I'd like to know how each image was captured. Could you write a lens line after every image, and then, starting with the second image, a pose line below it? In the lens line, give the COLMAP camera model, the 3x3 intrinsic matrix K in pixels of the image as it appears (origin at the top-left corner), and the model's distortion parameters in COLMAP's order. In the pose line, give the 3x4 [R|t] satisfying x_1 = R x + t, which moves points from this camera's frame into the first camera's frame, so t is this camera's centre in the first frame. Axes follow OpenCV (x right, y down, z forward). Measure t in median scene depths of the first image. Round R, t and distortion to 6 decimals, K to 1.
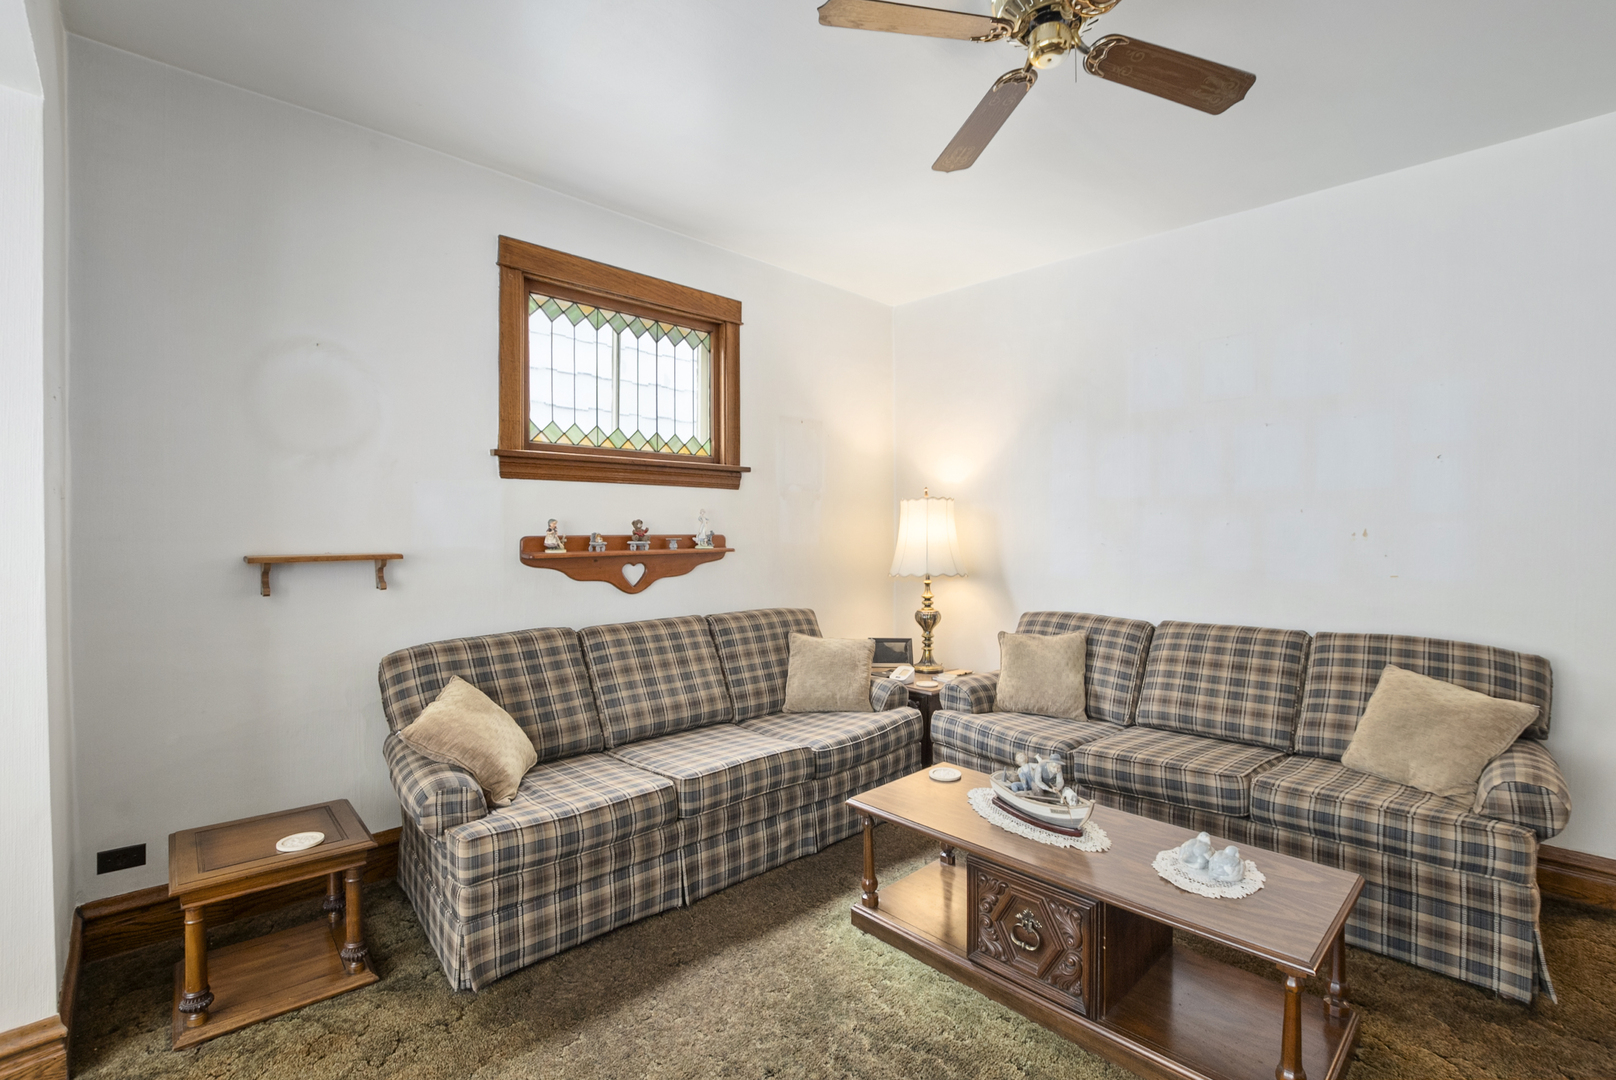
lens RADIAL K [[733.6, 0, 808.0], [0, 733.6, 540.0], [0, 0, 1]] dist [-0.028260, 0.001302]
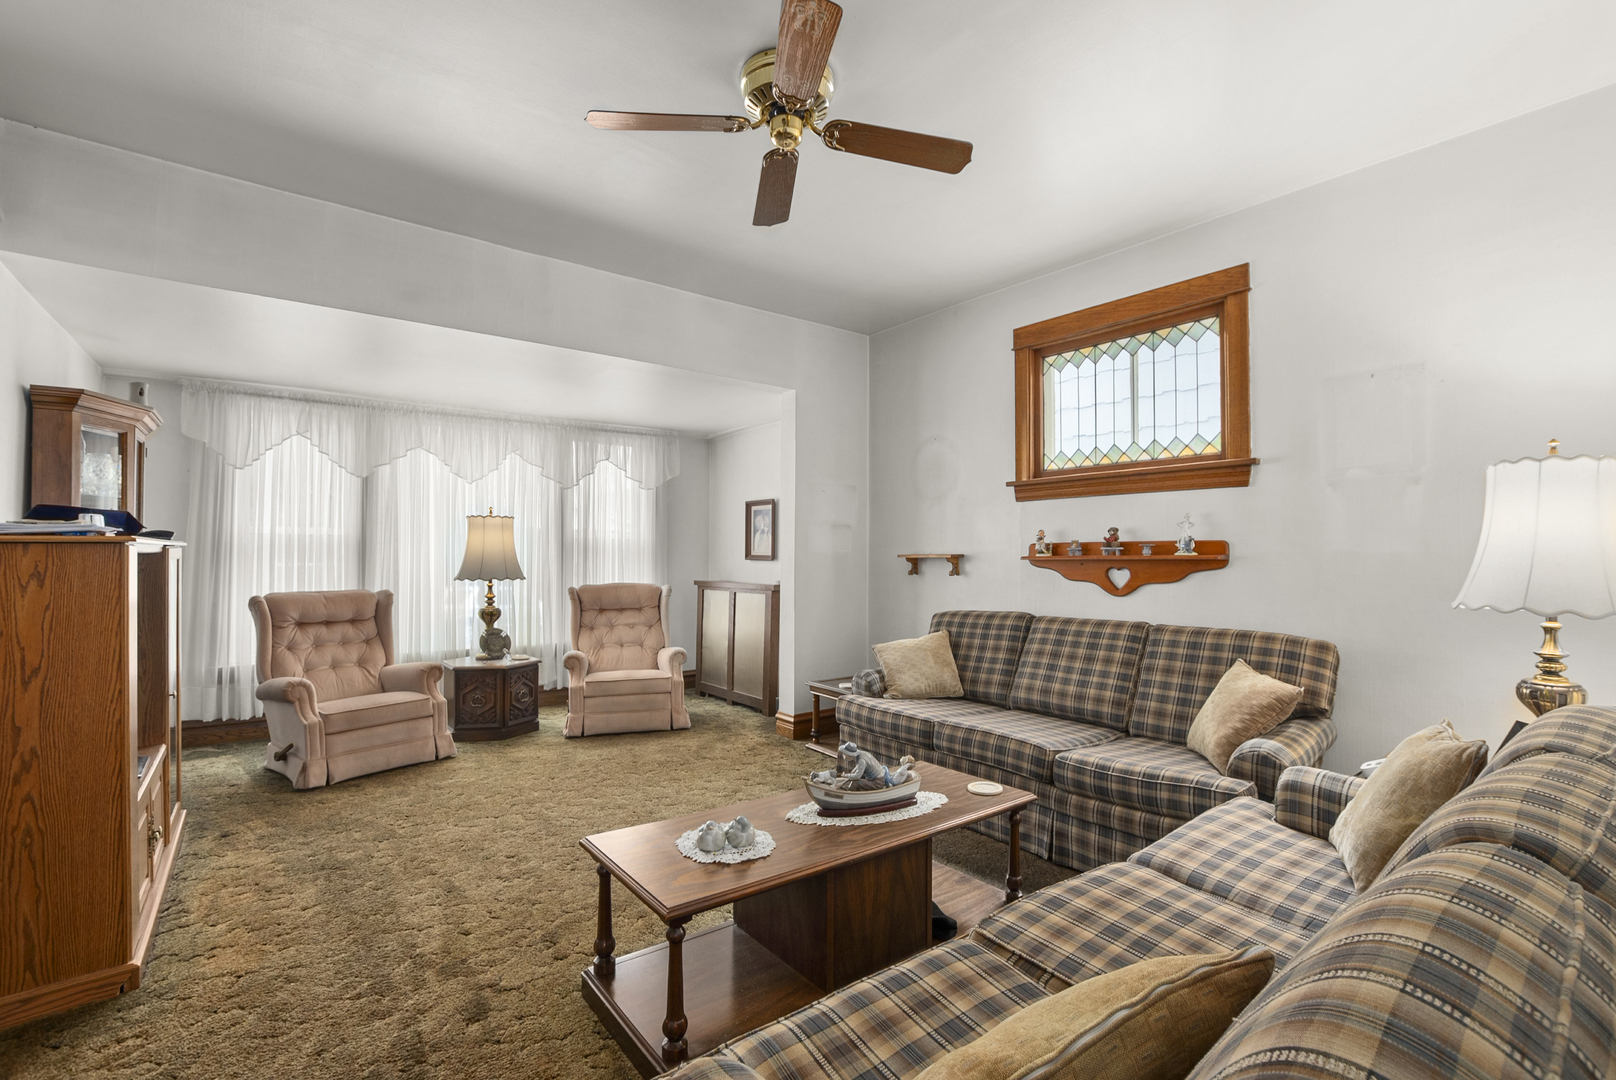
lens RADIAL K [[722.8, 0, 825.9], [0, 722.8, 538.2], [0, 0, 1]] dist [0.003054, -0.000476]
pose [[-0.083232, -0.020914, -0.996311, 0.940938], [-0.009984, 0.999747, -0.020152, 0.015232], [0.996480, 0.008270, -0.083420, 0.718219]]
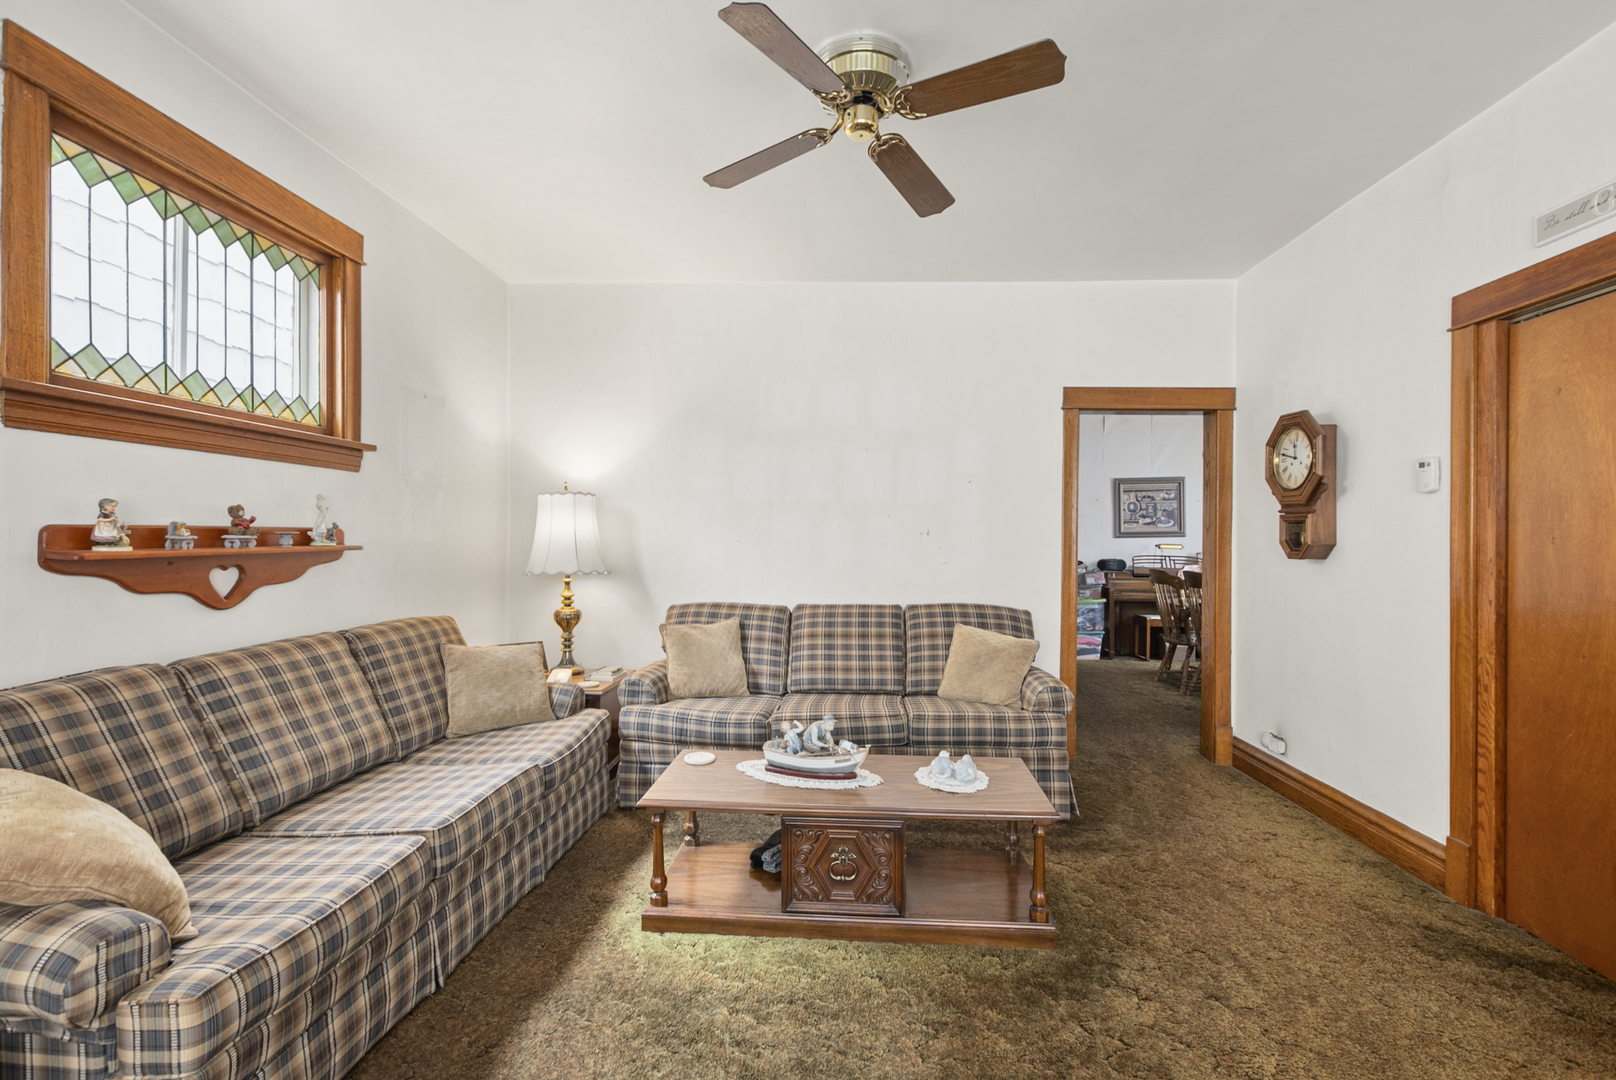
lens RADIAL K [[722.8, 0, 825.9], [0, 722.8, 538.2], [0, 0, 1]] dist [0.003054, -0.000476]
pose [[0.726580, 0.005501, 0.687060, -0.324128], [-0.001690, 0.999979, -0.006220, 0.008978], [-0.687080, 0.003358, 0.726574, 0.100617]]
